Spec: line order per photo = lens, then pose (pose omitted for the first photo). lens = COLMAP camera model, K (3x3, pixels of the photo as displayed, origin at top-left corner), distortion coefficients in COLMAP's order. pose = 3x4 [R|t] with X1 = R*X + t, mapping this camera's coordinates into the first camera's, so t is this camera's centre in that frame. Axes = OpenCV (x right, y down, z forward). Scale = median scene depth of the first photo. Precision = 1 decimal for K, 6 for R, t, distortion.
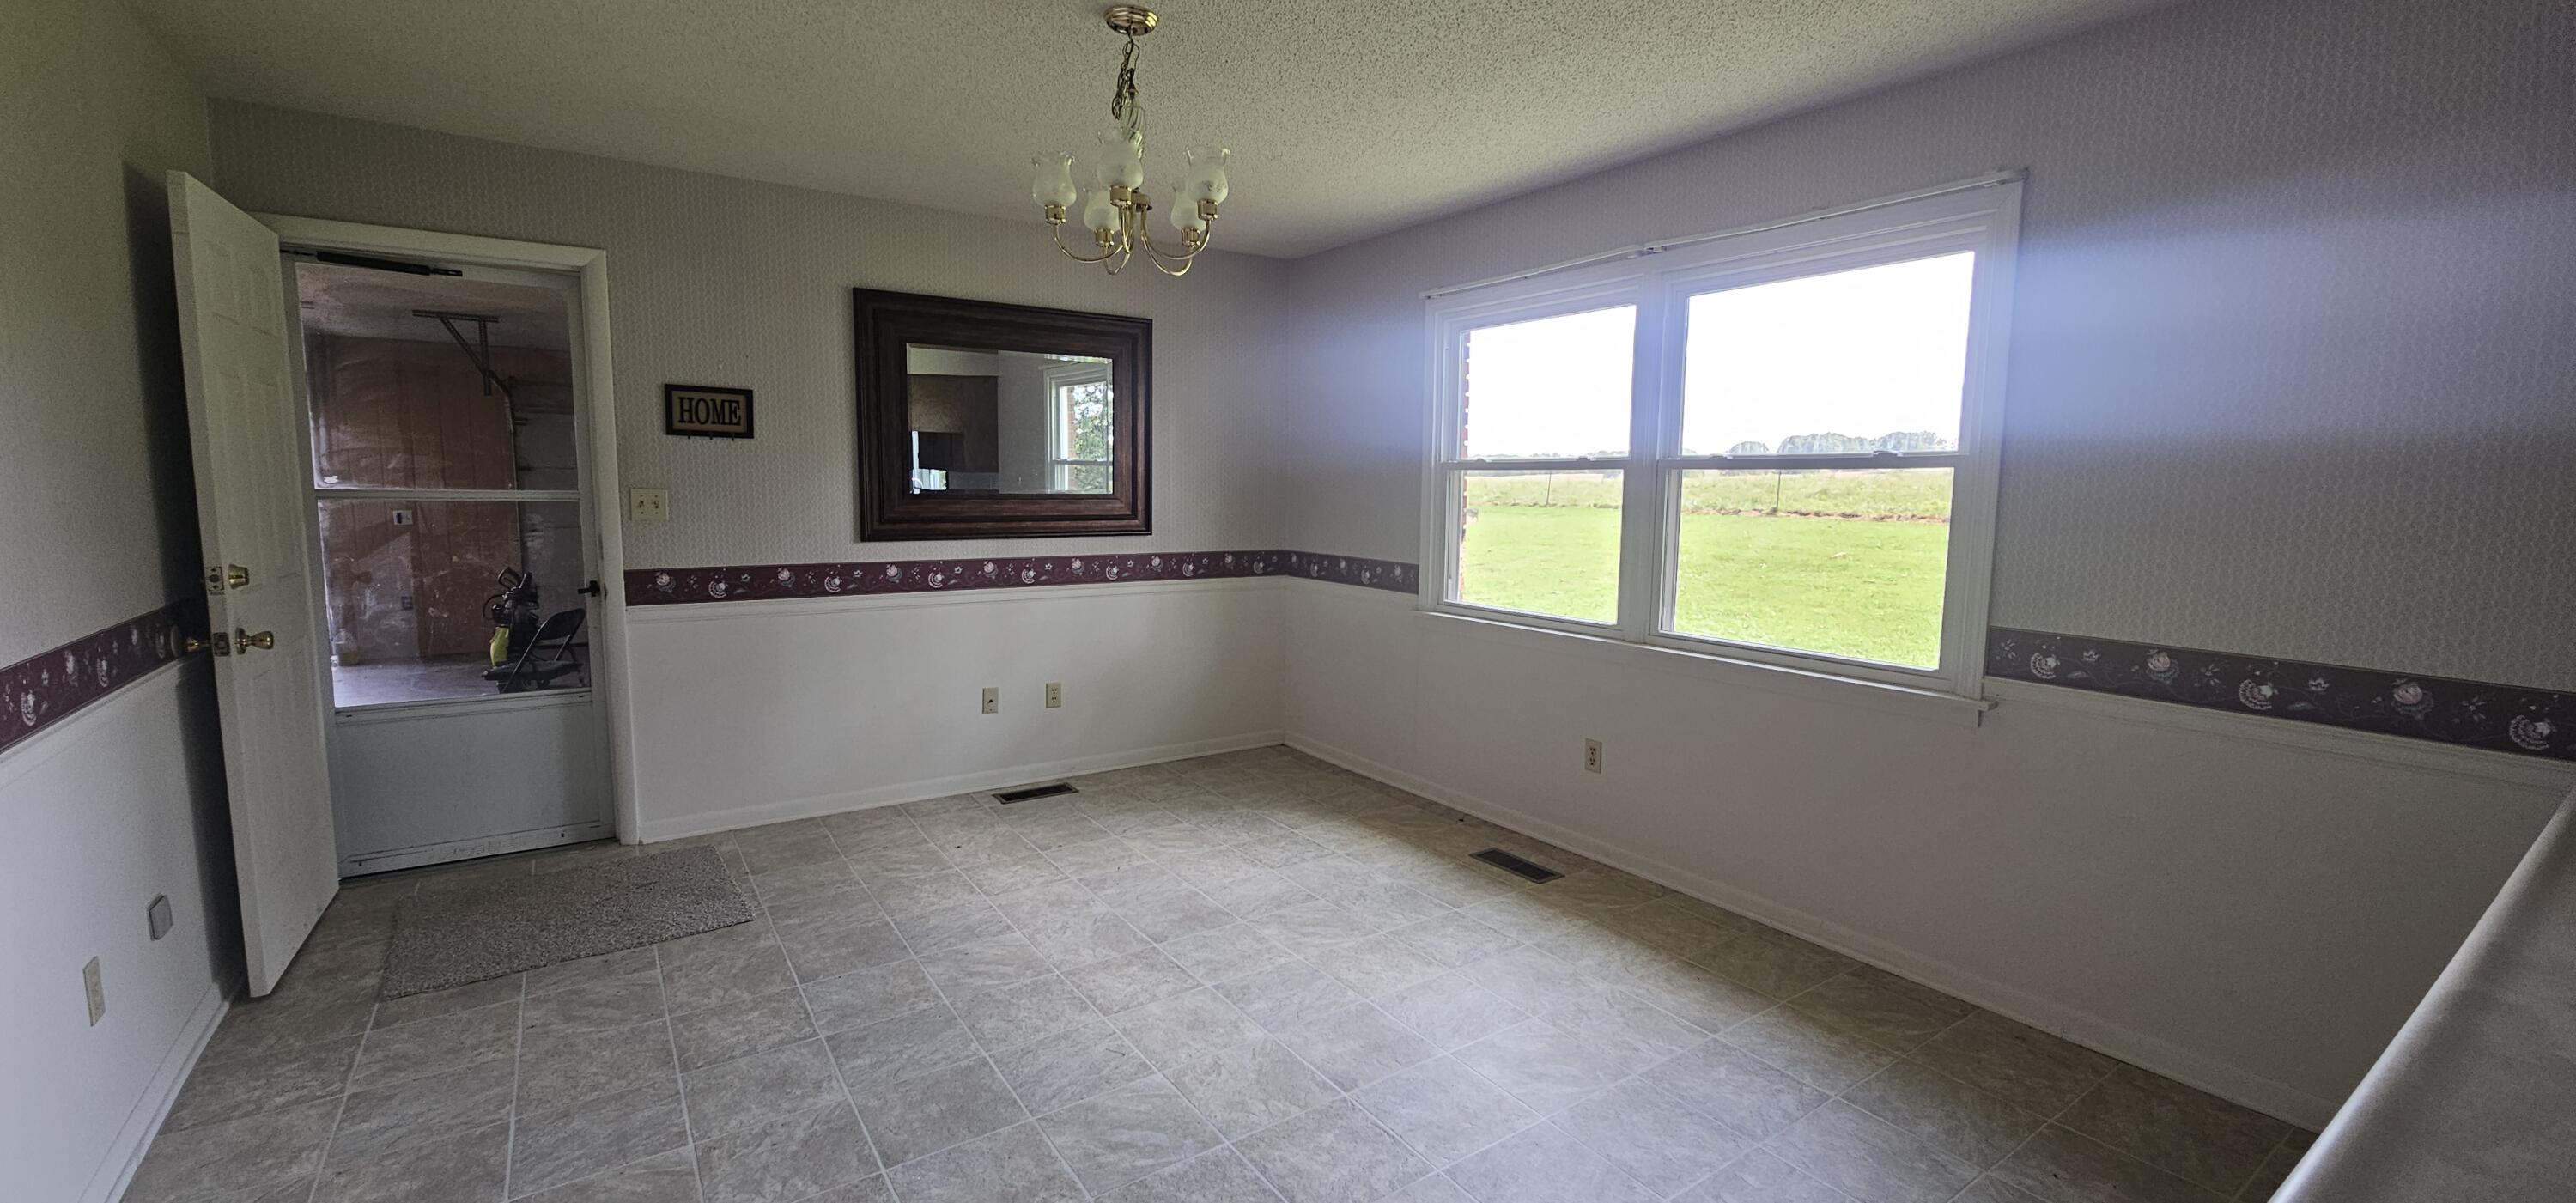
lens RADIAL K [[1050.6, 0, 1281.4], [0, 1050.6, 594.7], [0, 0, 1]] dist [0.004149, -0.000229]
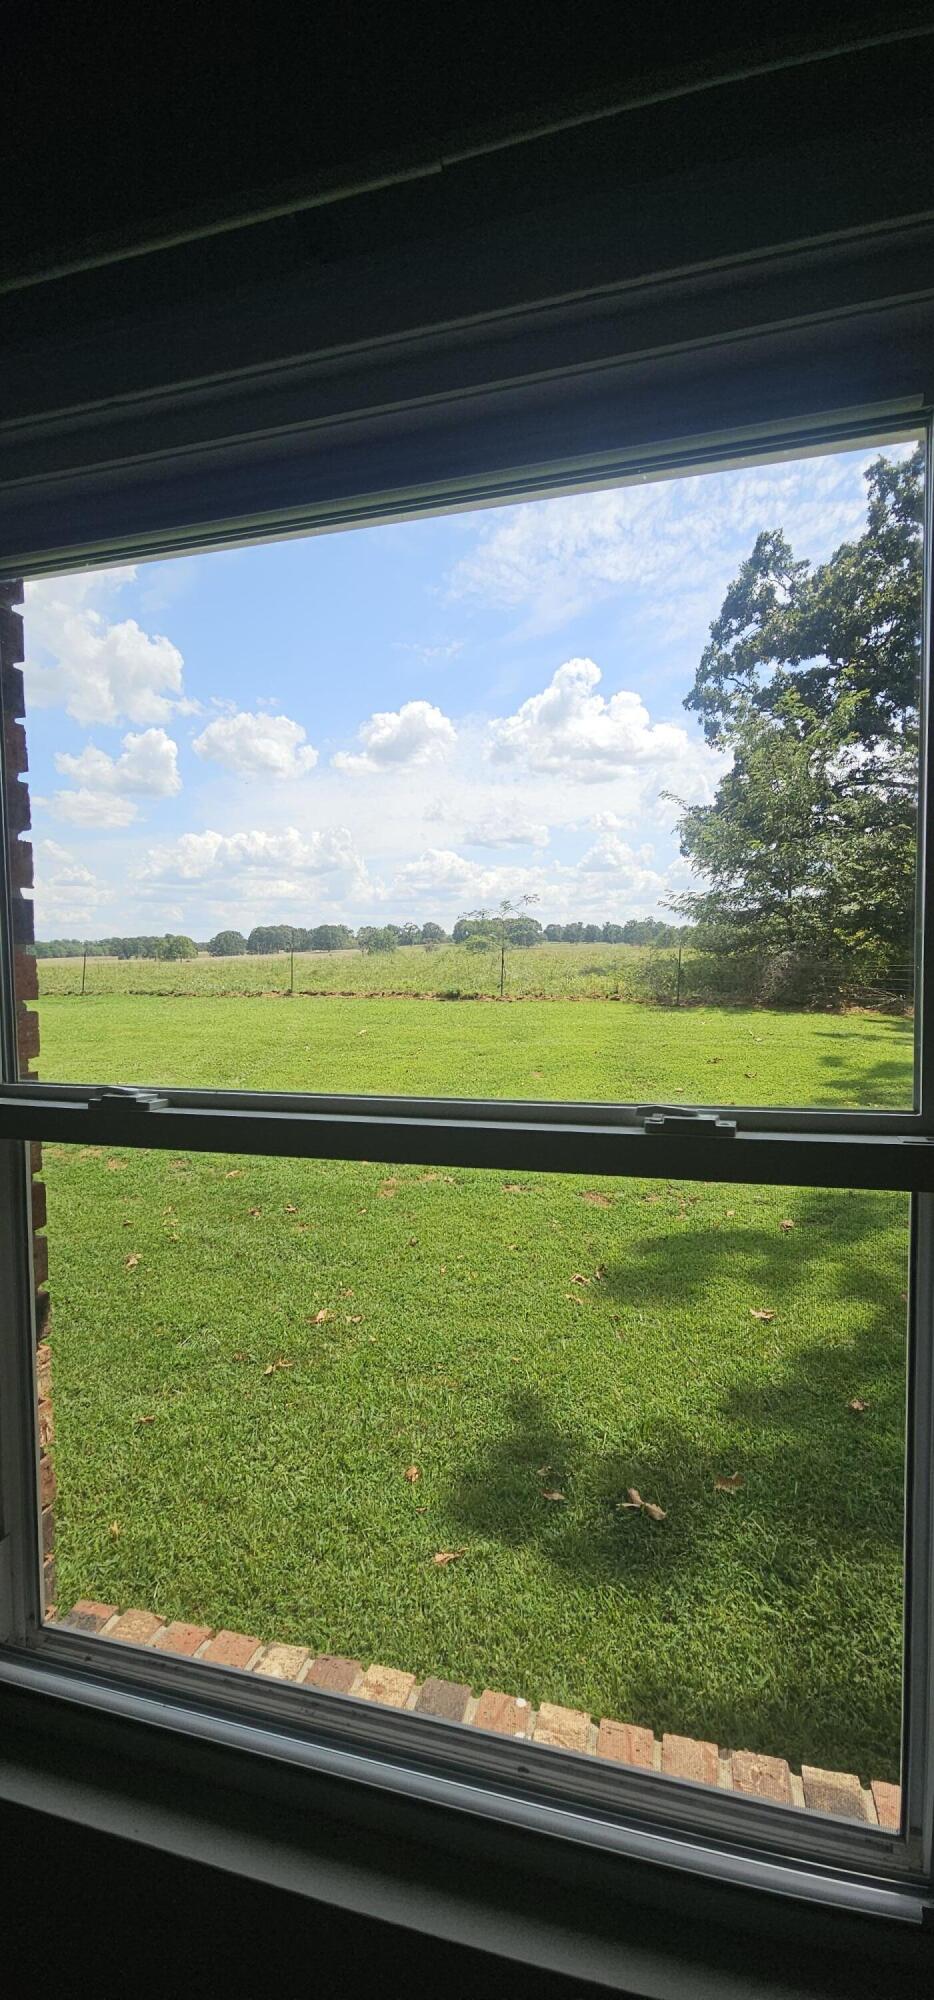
lens RADIAL K [[815.7, 0, 471.7], [0, 815.7, 1001.5], [0, 0, 1]] dist [0.004149, -0.000229]
pose [[0.761997, -0.053022, 0.645406, 0.027120], [0.090336, 0.995601, -0.024863, -0.028386], [-0.641249, 0.077249, 0.763435, 0.164322]]
